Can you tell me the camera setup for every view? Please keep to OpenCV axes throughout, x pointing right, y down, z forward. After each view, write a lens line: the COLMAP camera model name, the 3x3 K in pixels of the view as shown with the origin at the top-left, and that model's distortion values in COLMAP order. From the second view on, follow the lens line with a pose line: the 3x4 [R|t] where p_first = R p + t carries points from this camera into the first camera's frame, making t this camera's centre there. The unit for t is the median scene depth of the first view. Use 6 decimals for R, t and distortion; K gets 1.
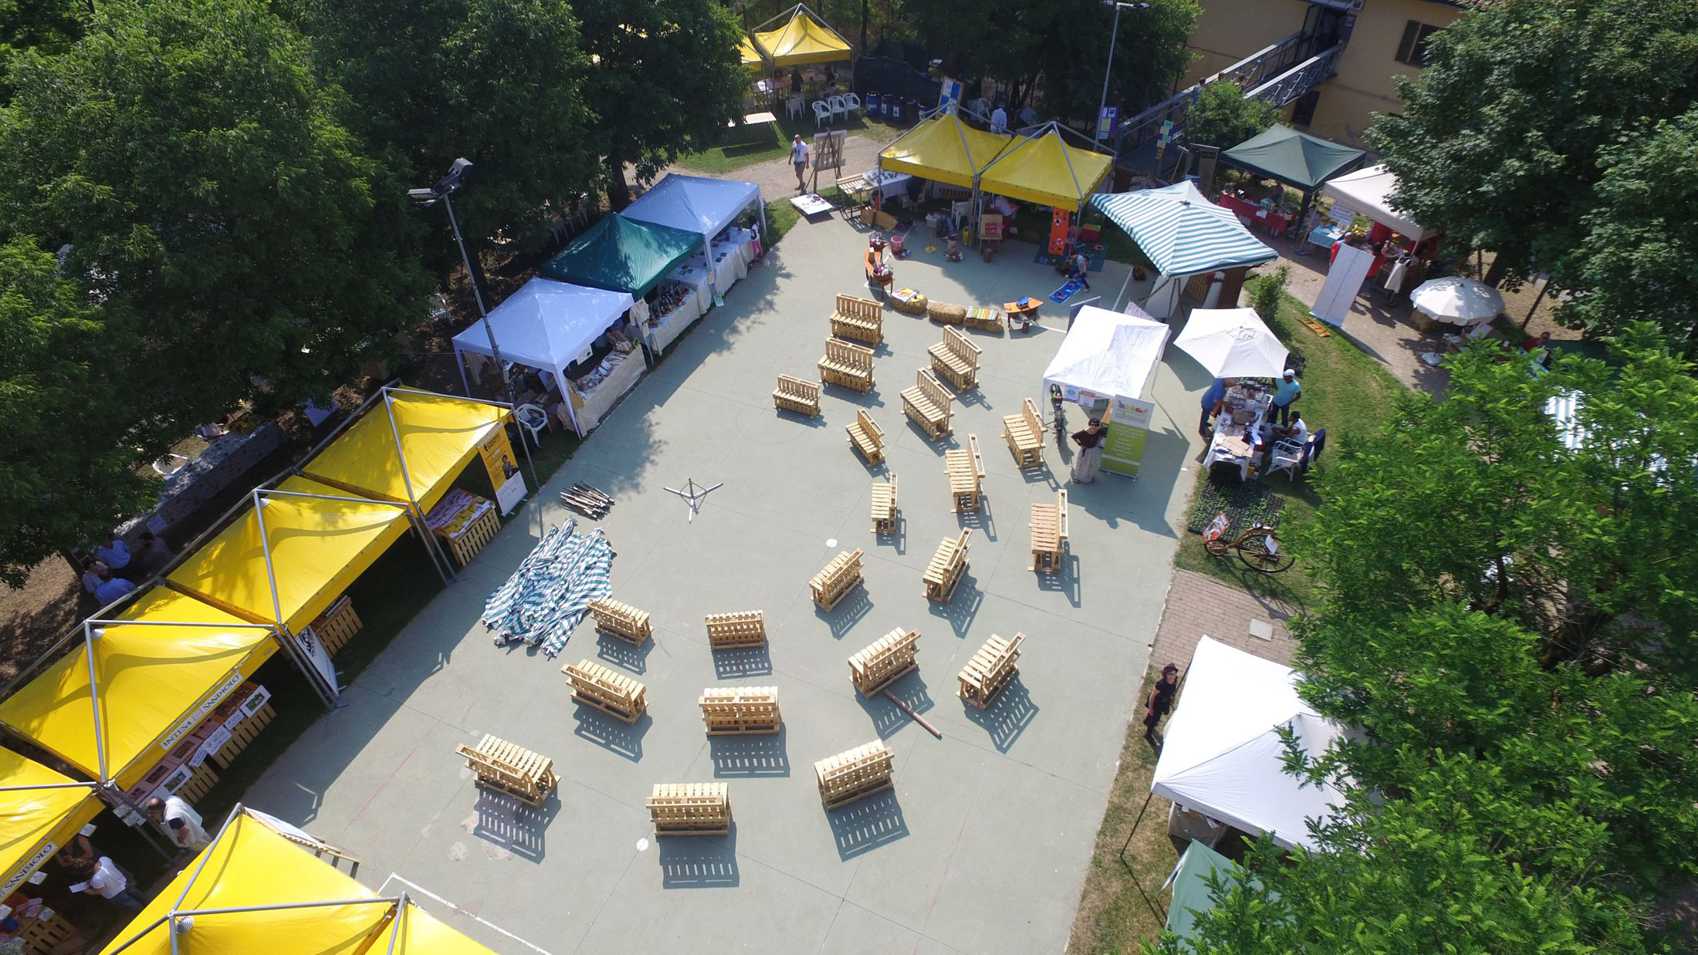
lens RADIAL K [[970.6, 0, 849.0], [0, 970.6, 477.5], [0, 0, 1]] dist [-0.001554, 0.001666]
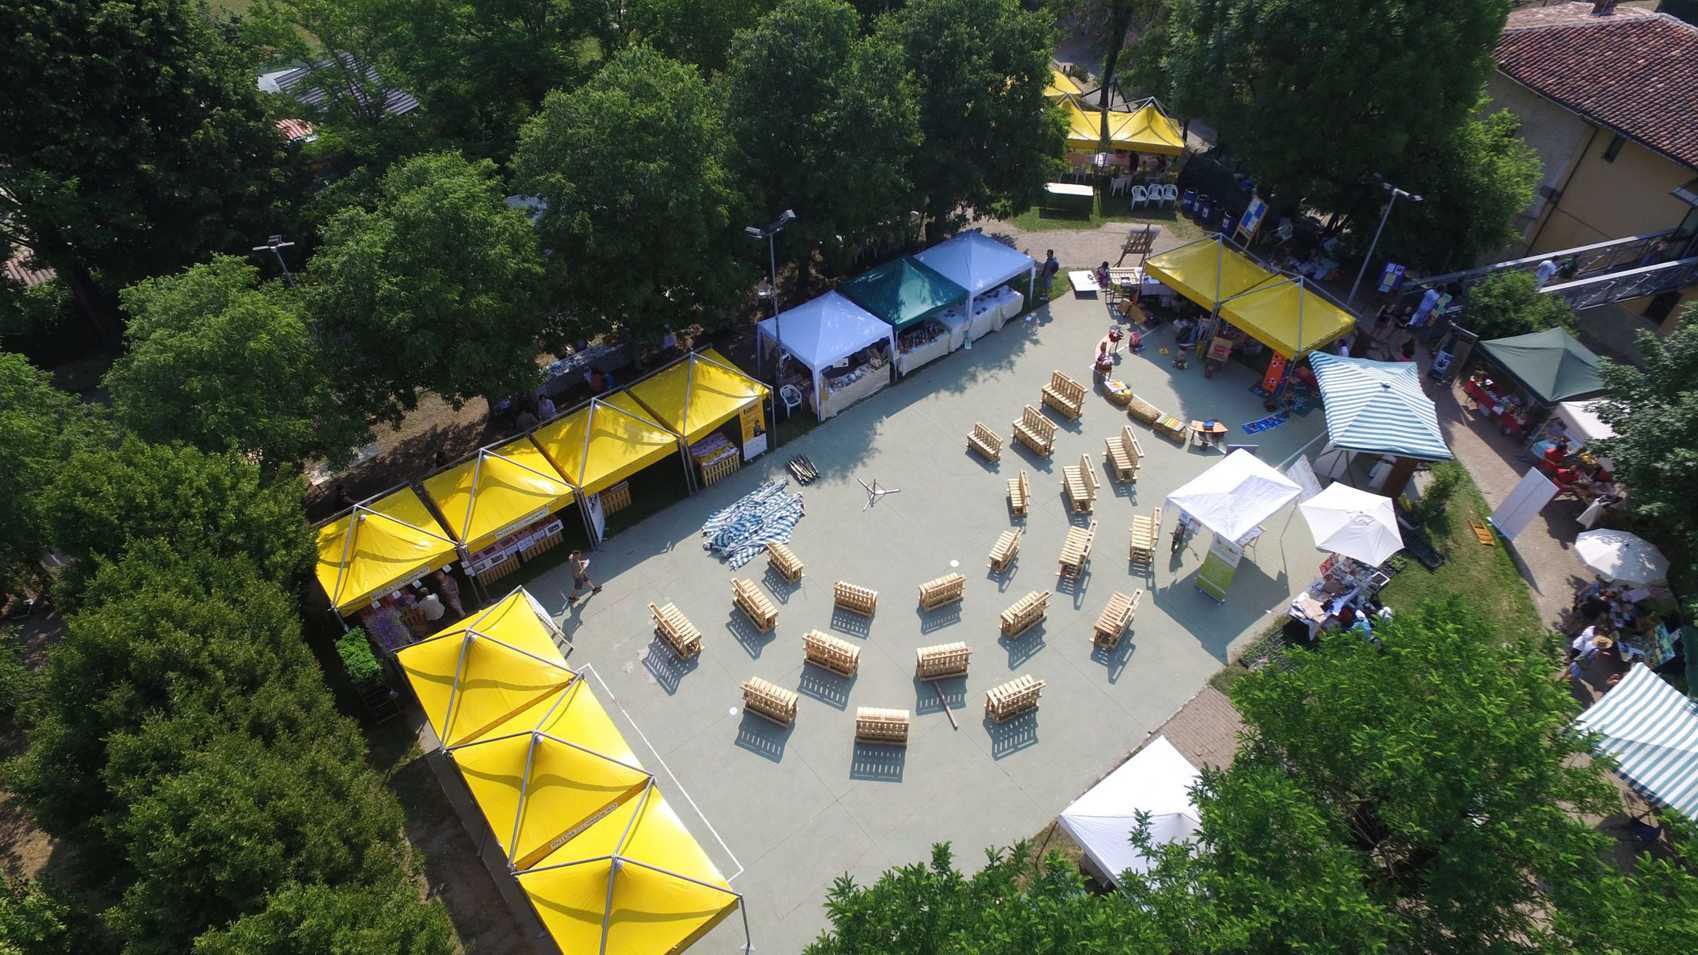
lens RADIAL K [[970.6, 0, 849.0], [0, 970.6, 477.5], [0, 0, 1]] dist [-0.001554, 0.001666]
pose [[0.893479, 0.325030, -0.309920, 0.209284], [-0.316184, 0.945329, 0.079879, -0.094778], [0.318940, 0.026622, 0.947401, -0.253063]]
